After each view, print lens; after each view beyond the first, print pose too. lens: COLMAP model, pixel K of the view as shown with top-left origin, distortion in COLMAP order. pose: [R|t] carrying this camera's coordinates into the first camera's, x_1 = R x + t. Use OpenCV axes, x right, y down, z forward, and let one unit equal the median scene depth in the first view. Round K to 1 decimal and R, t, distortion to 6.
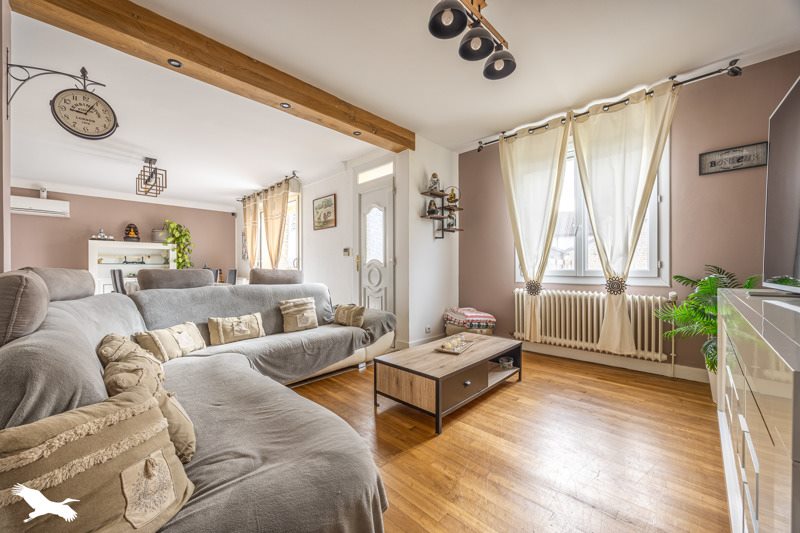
lens RADIAL K [[309.0, 0, 404.3], [0, 309.0, 266.0], [0, 0, 1]] dist [-0.002277, -0.000140]
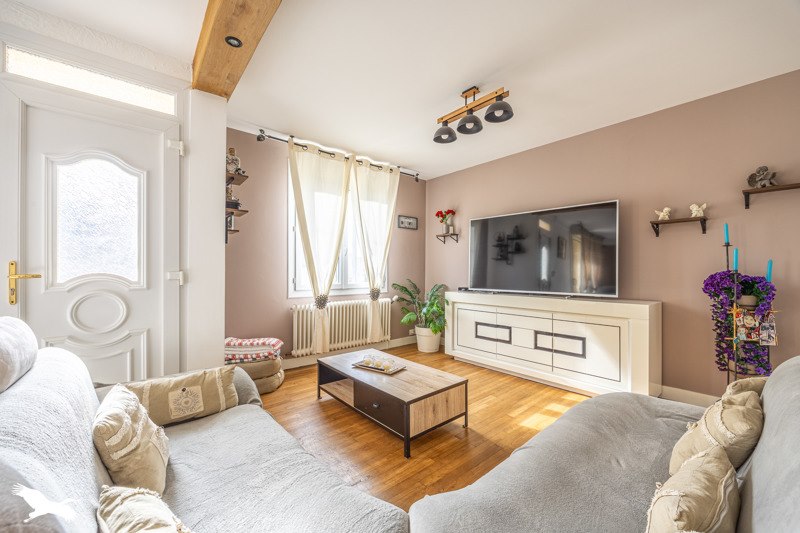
lens RADIAL K [[309.0, 0, 403.2], [0, 309.0, 271.3], [0, 0, 1]] dist [-0.002277, -0.000140]
pose [[0.096838, 0.009726, 0.995253, -0.691119], [-0.000420, 0.999953, -0.009731, -0.025901], [-0.995300, 0.000524, 0.096837, 0.713392]]
